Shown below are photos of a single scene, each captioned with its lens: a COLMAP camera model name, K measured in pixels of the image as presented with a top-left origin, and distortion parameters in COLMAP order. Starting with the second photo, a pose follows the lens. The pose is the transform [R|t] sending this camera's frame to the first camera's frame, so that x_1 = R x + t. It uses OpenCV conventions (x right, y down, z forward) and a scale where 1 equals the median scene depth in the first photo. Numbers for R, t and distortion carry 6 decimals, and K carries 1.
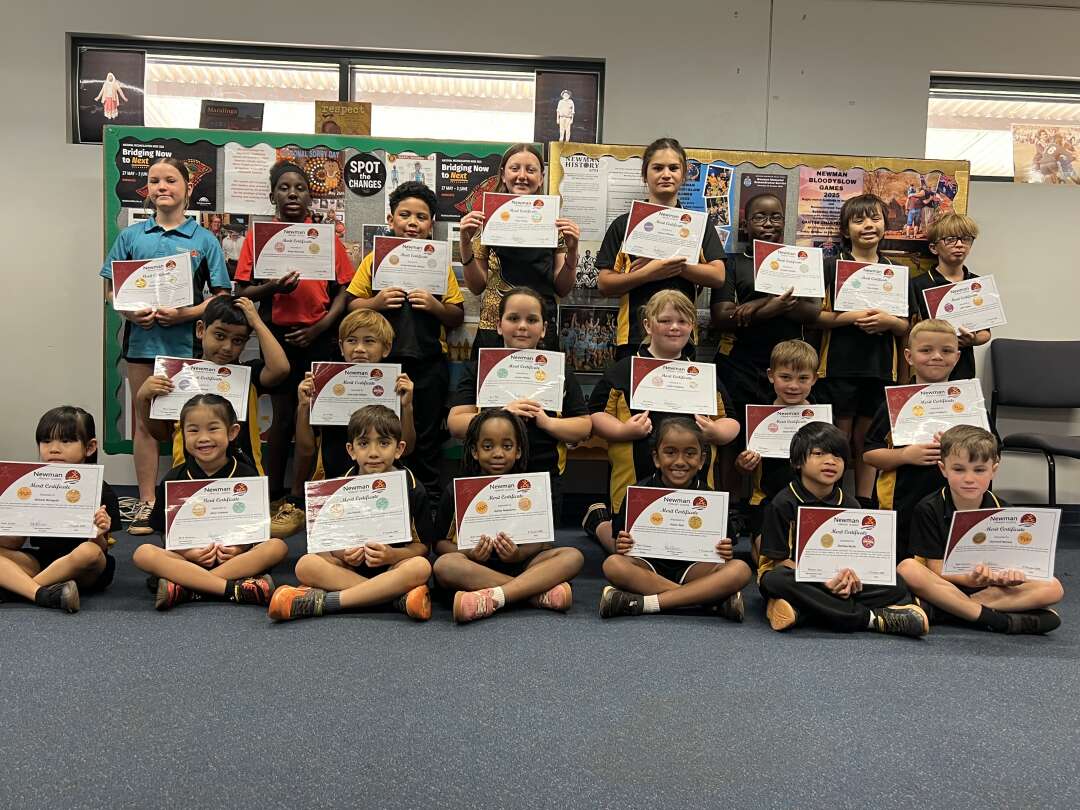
lens RADIAL K [[932.0, 0, 540.0], [0, 932.0, 405.0], [0, 0, 1]] dist [0.010902, 0.009655]
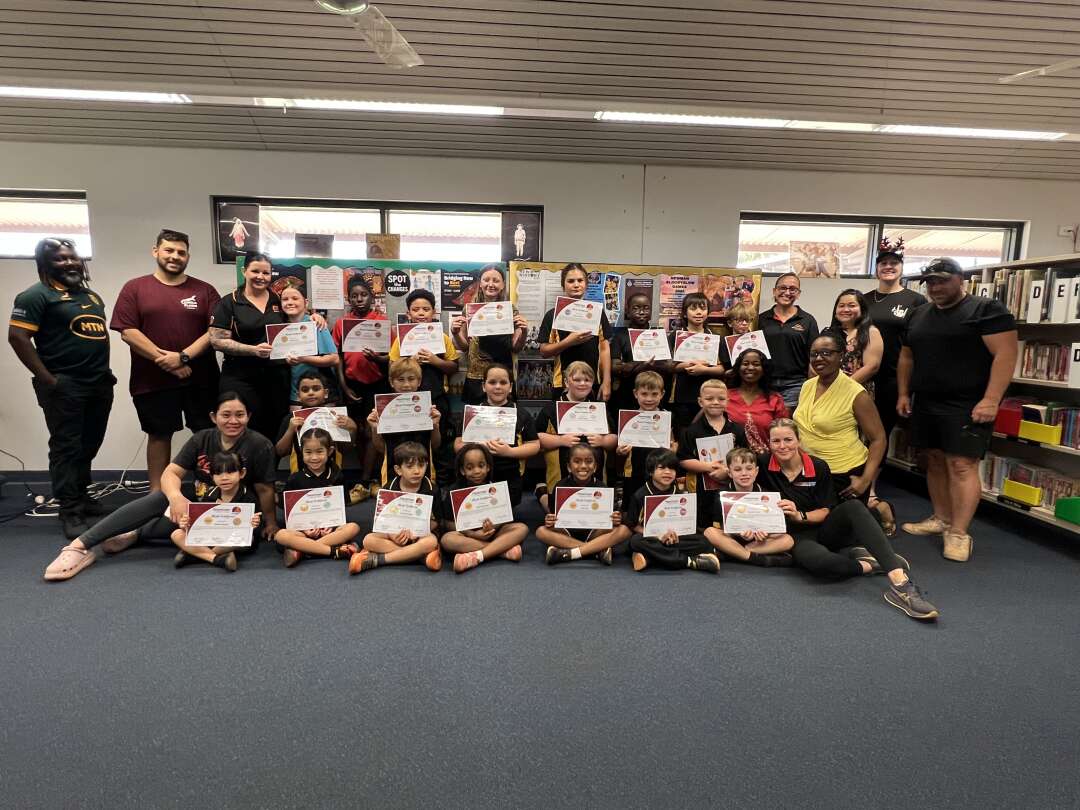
lens RADIAL K [[598.0, 0, 540.0], [0, 598.0, 405.0], [0, 0, 1]] dist [-0.004349, -0.000495]
pose [[0.999436, -0.020802, 0.026355, 0.032129], [0.018697, 0.996798, 0.077738, -0.114495], [-0.027888, -0.077202, 0.996625, -0.074580]]
